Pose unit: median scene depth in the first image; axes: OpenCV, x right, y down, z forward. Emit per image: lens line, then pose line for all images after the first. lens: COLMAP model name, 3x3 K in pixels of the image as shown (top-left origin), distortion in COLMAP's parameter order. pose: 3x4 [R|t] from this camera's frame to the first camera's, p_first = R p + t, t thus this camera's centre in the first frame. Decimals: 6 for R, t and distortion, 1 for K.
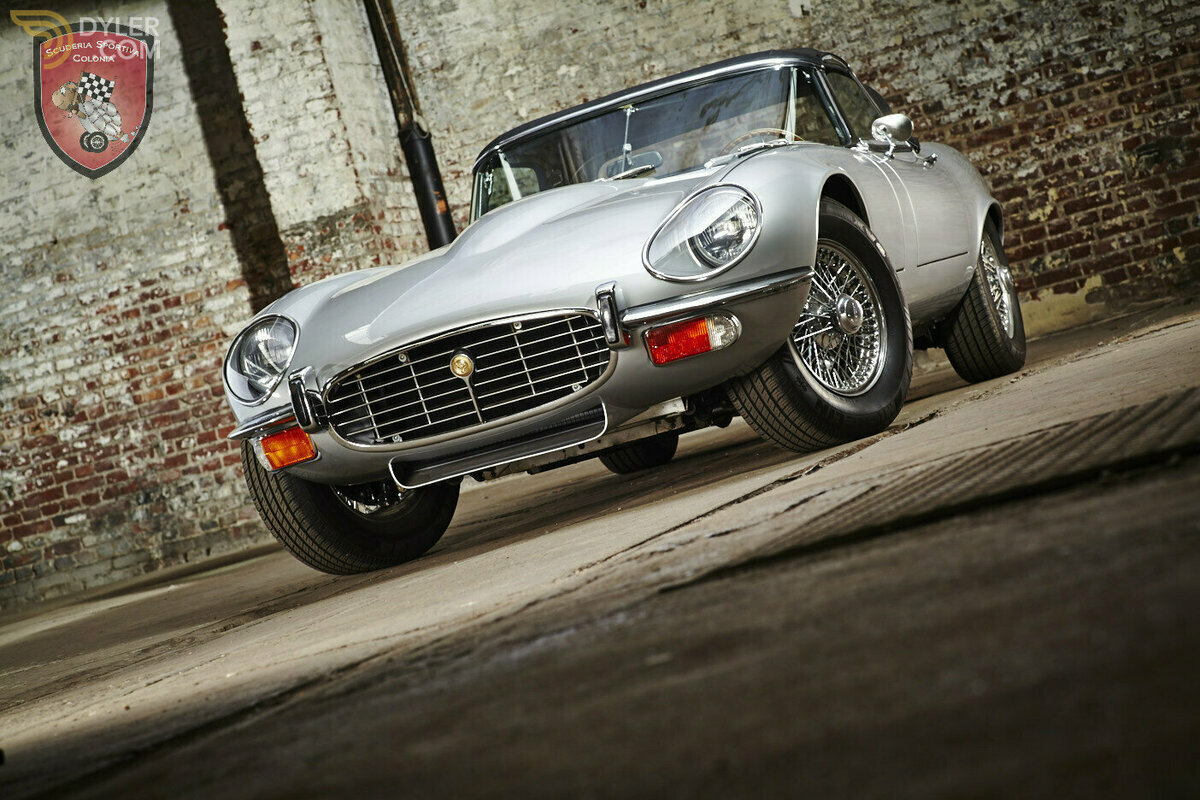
lens RADIAL K [[2865.4, 0, 600.0], [0, 2865.4, 400.0], [0, 0, 1]] dist [0.086568, -0.896445]
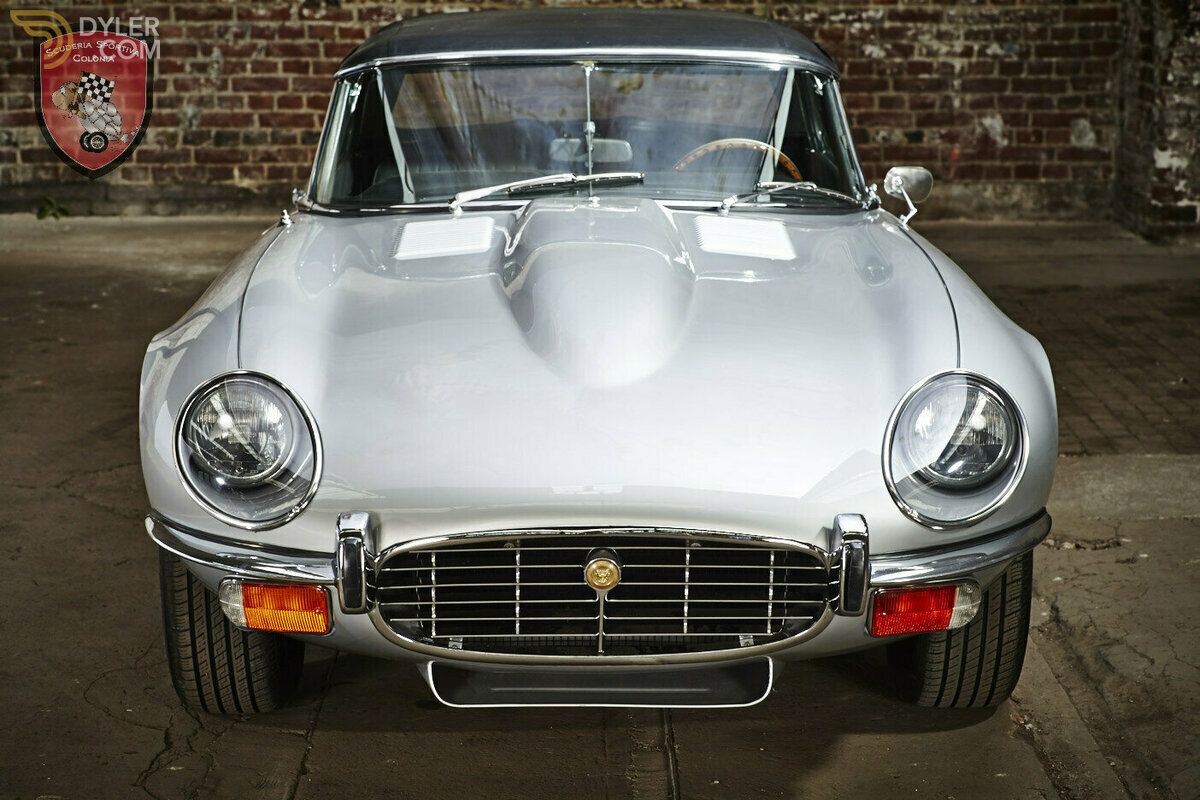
lens RADIAL K [[2879.5, 0, 600.0], [0, 2879.5, 400.0], [0, 0, 1]] dist [0.067319, -0.674793]
pose [[0.917334, 0.207618, 0.339695, -0.131343], [-0.252974, 0.962830, 0.094675, -0.052733], [-0.307412, -0.172783, 0.935759, 0.166867]]
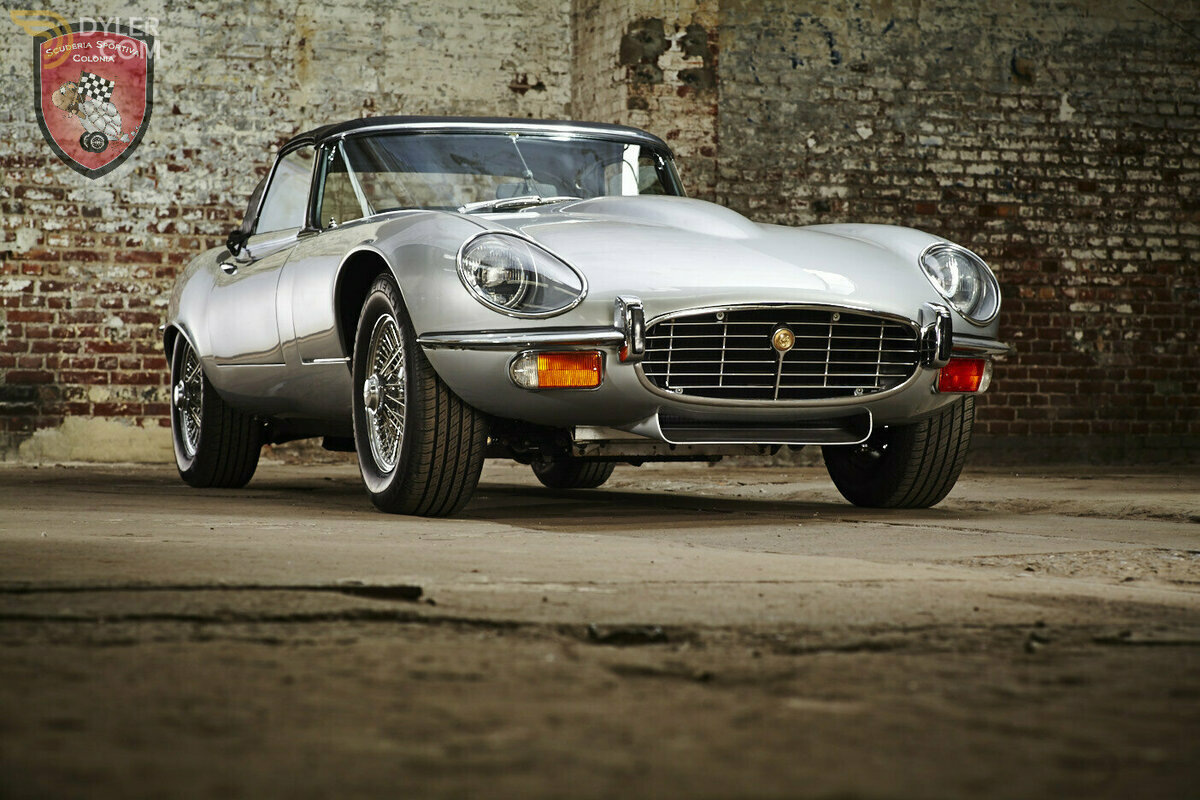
lens RADIAL K [[2865.4, 0, 600.0], [0, 2865.4, 400.0], [0, 0, 1]] dist [0.086568, -0.896445]
pose [[0.769158, 0.270553, 0.578962, -0.308798], [-0.215730, 0.962705, -0.163280, 0.085526], [-0.601545, 0.000689, 0.798838, 0.103261]]
